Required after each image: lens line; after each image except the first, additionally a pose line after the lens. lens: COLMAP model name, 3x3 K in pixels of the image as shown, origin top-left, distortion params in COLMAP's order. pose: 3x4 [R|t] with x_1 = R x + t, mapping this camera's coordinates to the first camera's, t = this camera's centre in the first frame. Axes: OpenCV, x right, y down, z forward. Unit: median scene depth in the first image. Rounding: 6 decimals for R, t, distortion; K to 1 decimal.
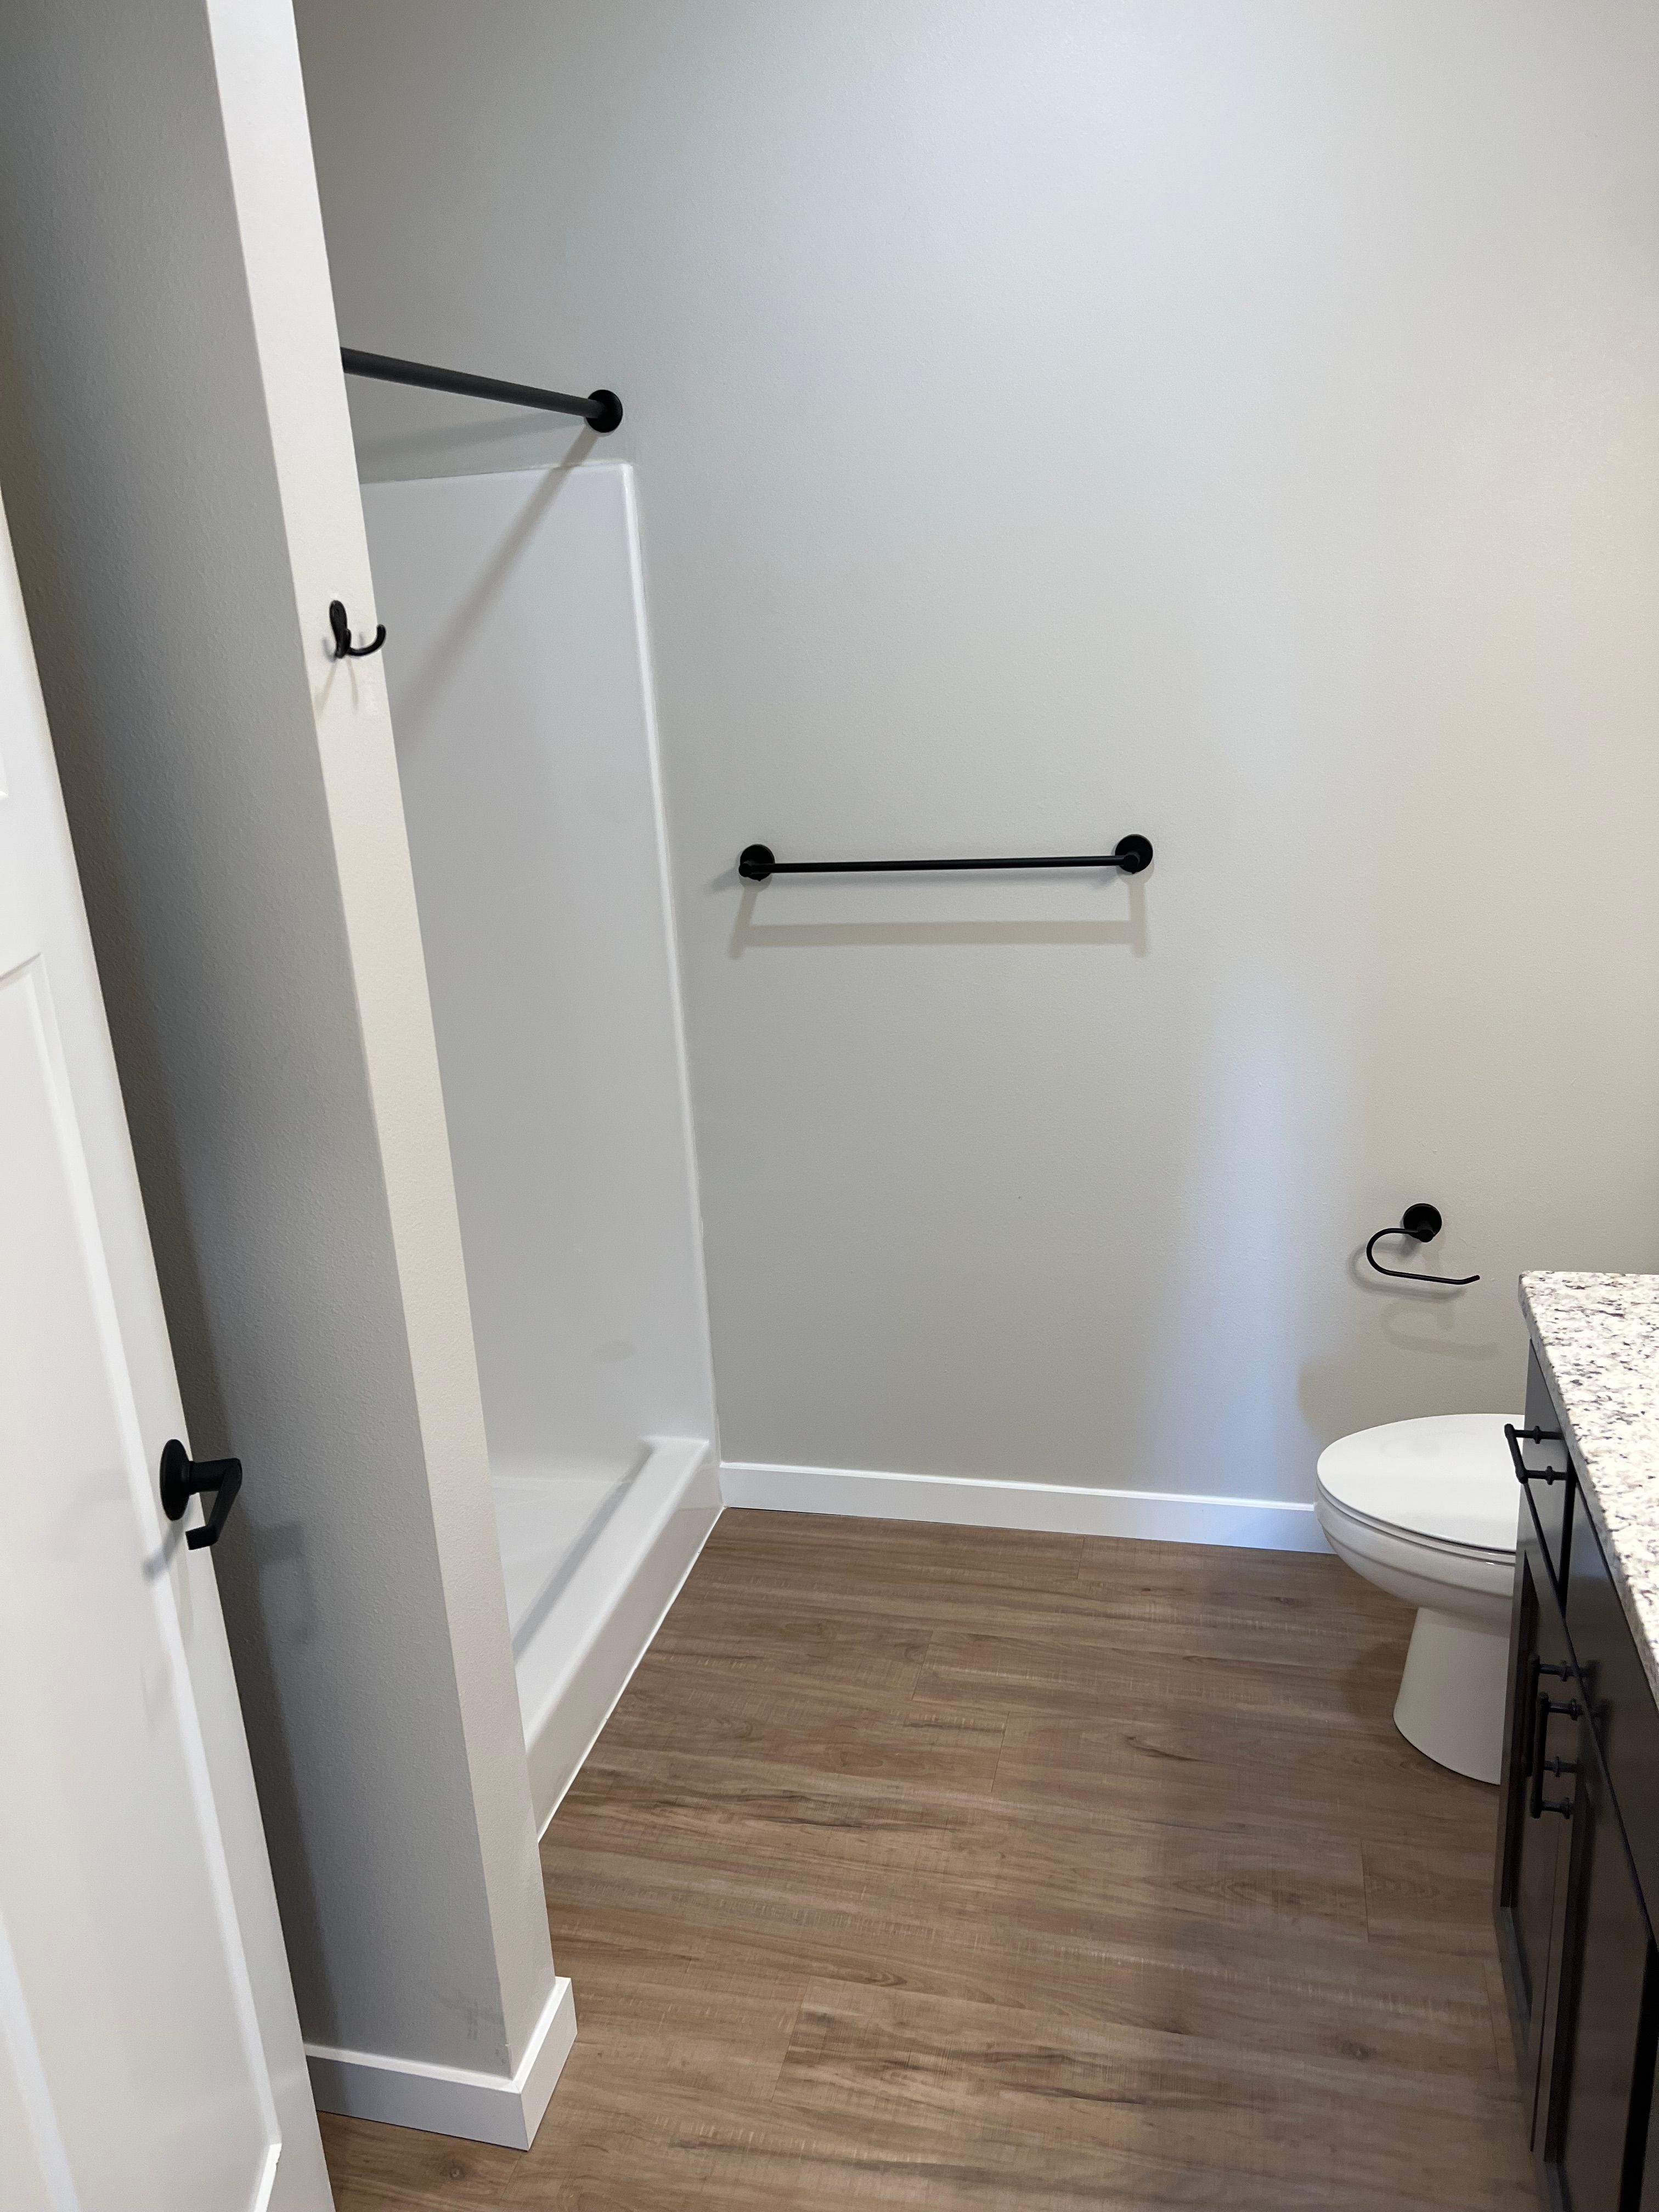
lens RADIAL K [[1650.2, 0, 832.4], [0, 1650.2, 1100.1], [0, 0, 1]] dist [-0.007303, -0.010072]
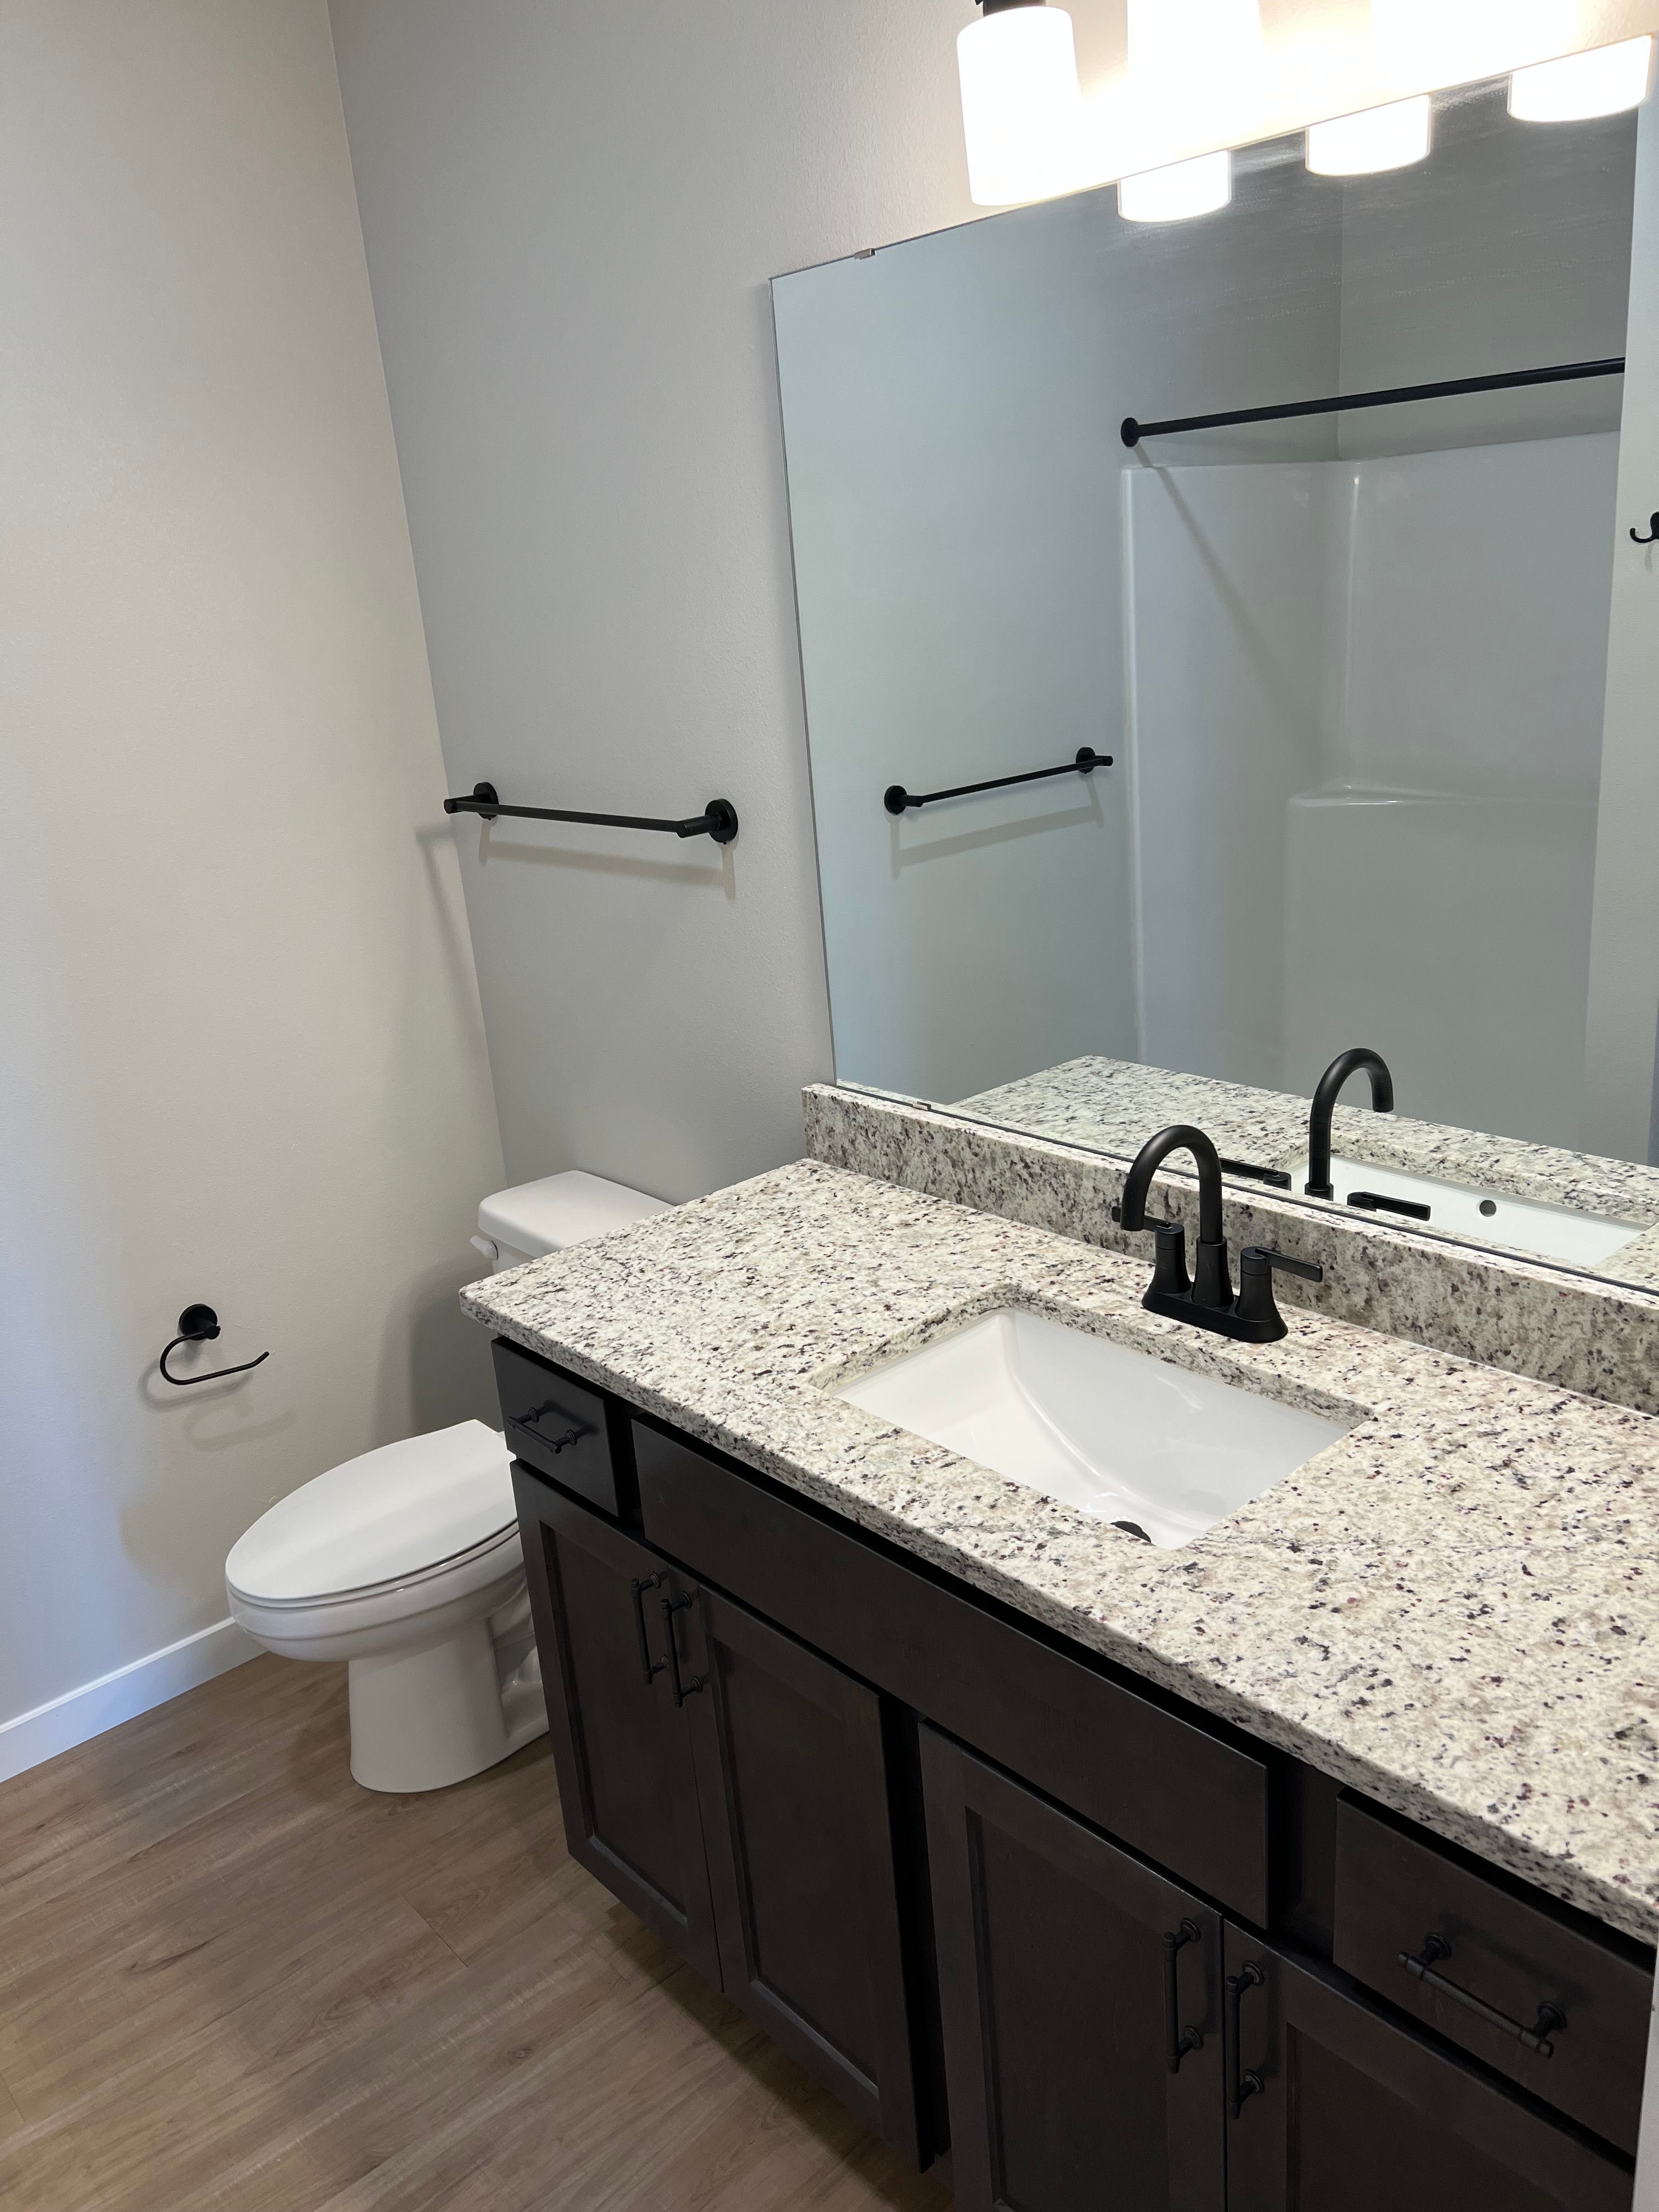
lens RADIAL K [[1650.2, 0, 840.2], [0, 1650.2, 1105.9], [0, 0, 1]] dist [-0.007303, -0.010072]
pose [[0.550944, -0.234456, 0.800931, -0.219019], [0.289618, 0.953795, 0.079982, -0.020903], [-0.782677, 0.187898, 0.593390, 0.080905]]
